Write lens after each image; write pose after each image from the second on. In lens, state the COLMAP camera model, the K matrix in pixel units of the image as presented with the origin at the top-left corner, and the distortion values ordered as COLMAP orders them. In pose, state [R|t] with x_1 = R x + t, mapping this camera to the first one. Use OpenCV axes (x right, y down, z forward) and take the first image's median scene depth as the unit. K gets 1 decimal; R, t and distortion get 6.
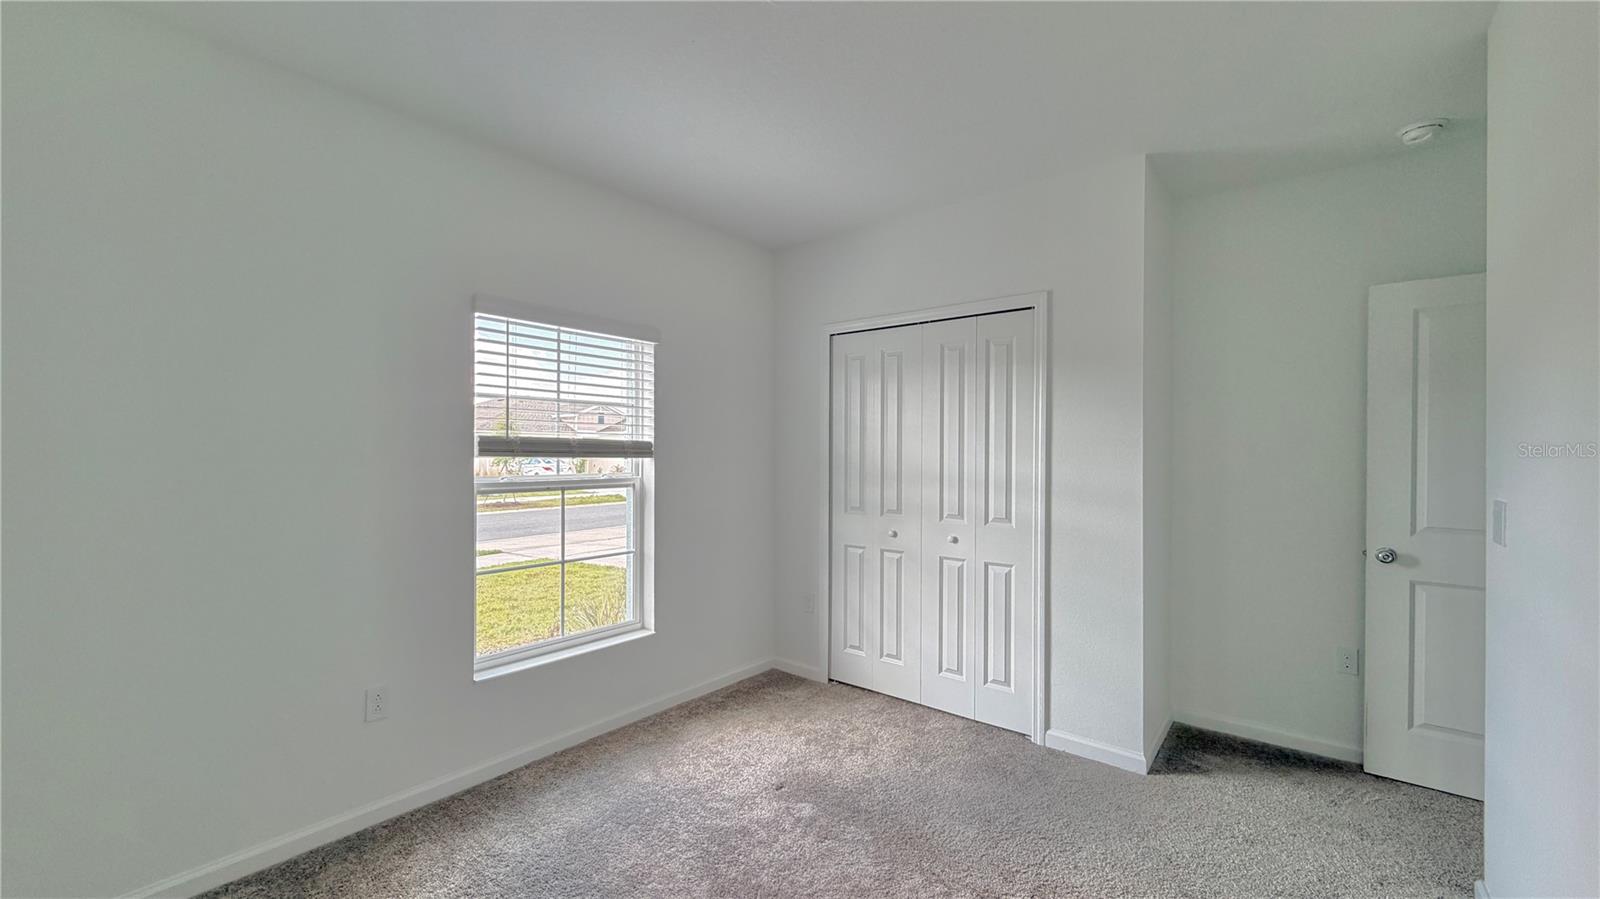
lens RADIAL K [[638.6, 0, 797.8], [0, 638.6, 449.7], [0, 0, 1]] dist [-0.000107, -0.000171]
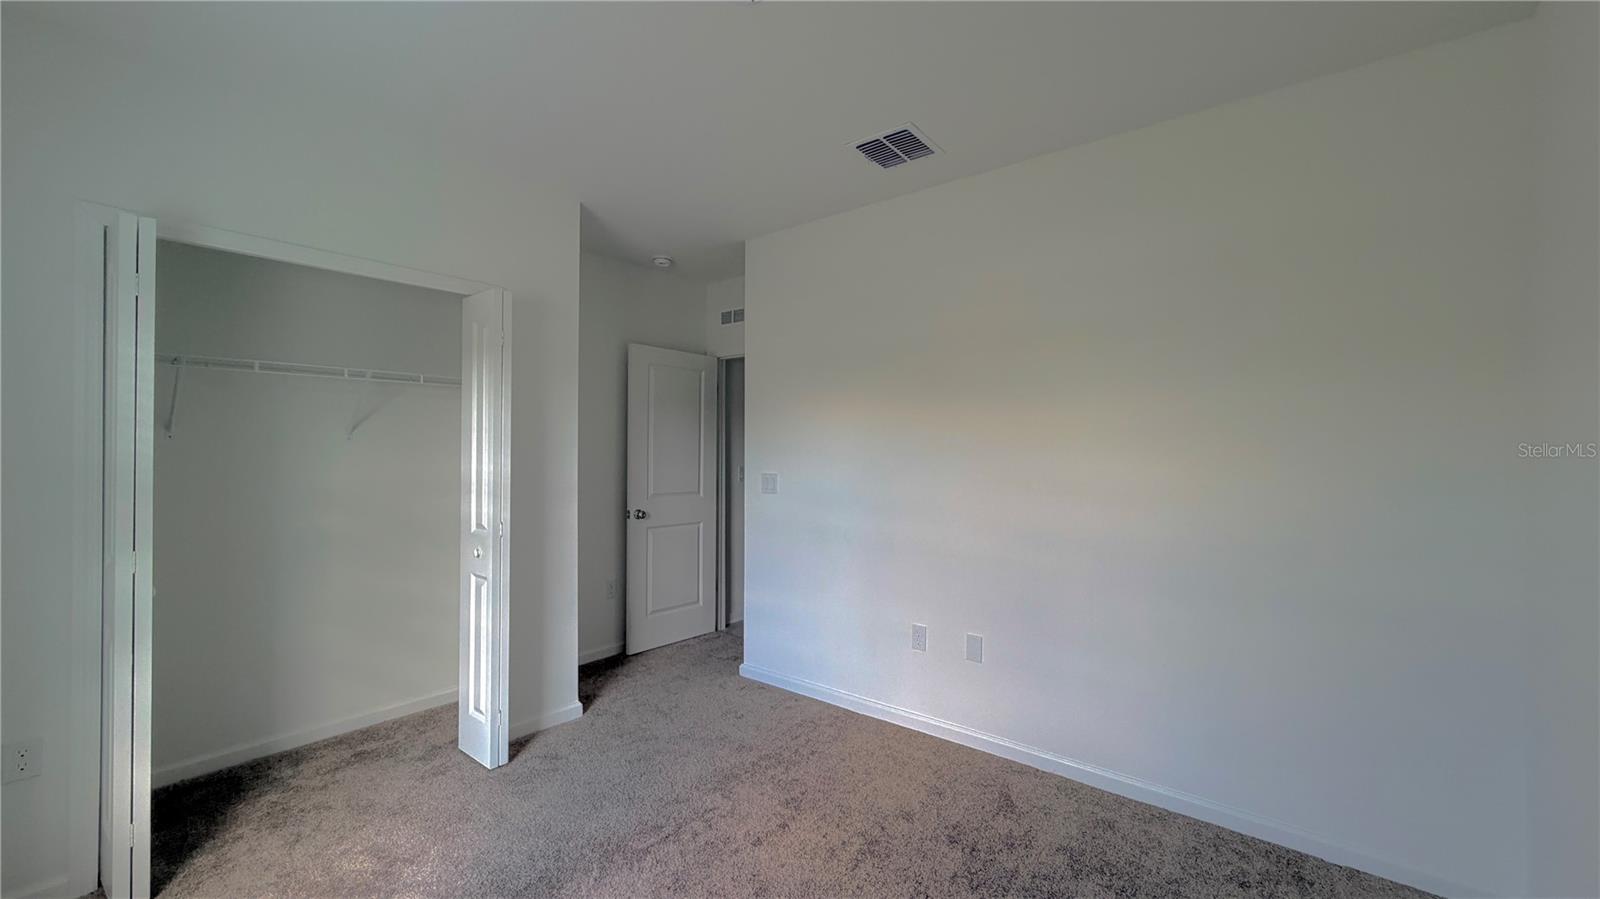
lens RADIAL K [[638.6, 0, 797.8], [0, 638.6, 449.7], [0, 0, 1]] dist [-0.000107, -0.000171]
pose [[0.011272, -0.005128, 0.999923, -0.668084], [-0.002638, 0.999983, 0.005158, -0.004640], [-0.999933, -0.002696, 0.011258, 0.580914]]
